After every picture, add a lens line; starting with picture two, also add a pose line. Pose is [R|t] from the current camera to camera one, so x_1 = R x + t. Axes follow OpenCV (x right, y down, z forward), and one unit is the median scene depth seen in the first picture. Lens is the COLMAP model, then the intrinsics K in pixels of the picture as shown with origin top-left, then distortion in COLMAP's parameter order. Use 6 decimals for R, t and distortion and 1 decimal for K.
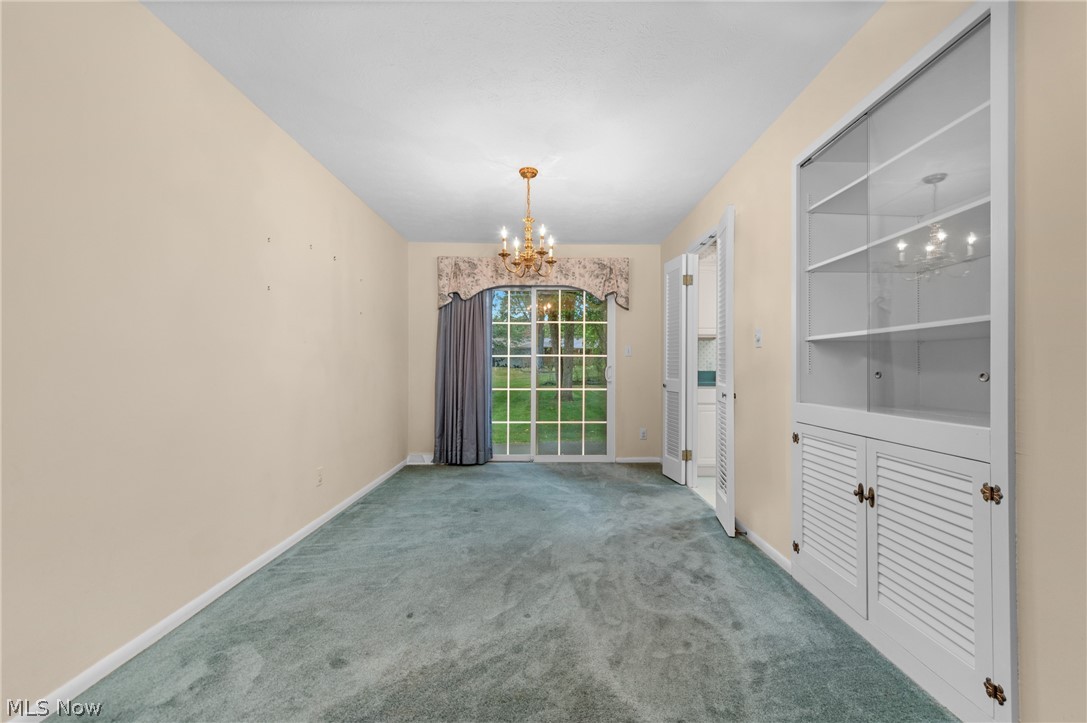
lens RADIAL K [[430.7, 0, 581.4], [0, 430.7, 359.9], [0, 0, 1]] dist [0.014845, -0.004057]
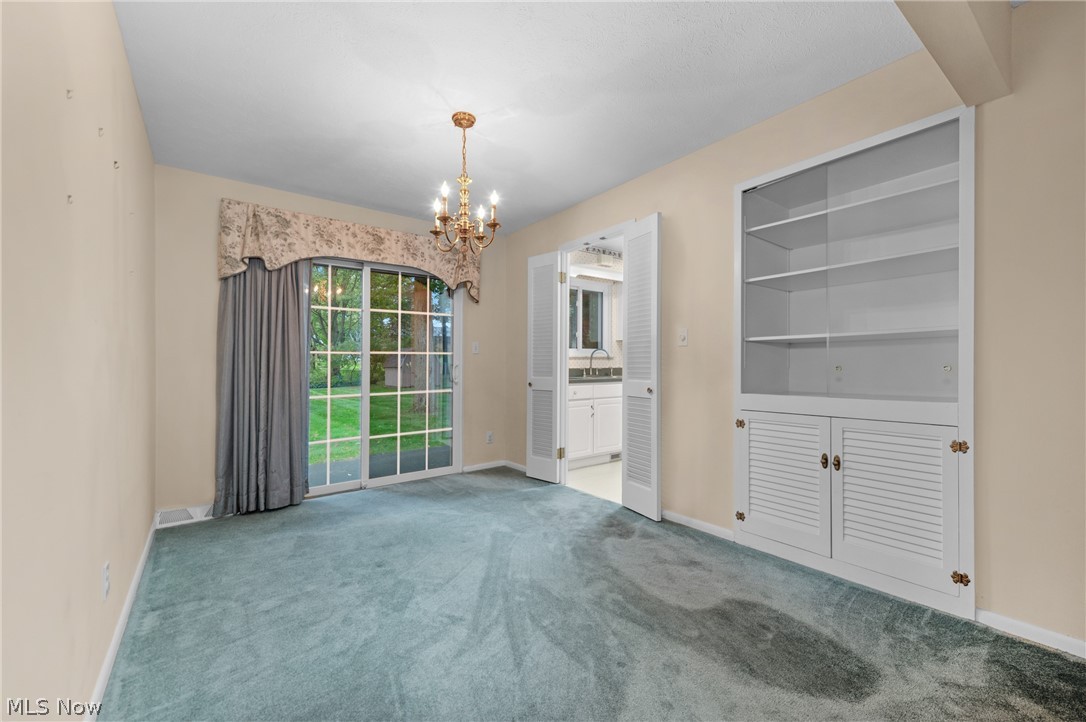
lens RADIAL K [[430.3, 0, 564.4], [0, 430.3, 363.7], [0, 0, 1]] dist [0.014845, -0.004057]
pose [[0.814162, -0.007516, 0.580589, -0.379555], [0.000567, 0.999926, 0.012151, 0.001857], [-0.580637, -0.009564, 0.814106, 0.215317]]
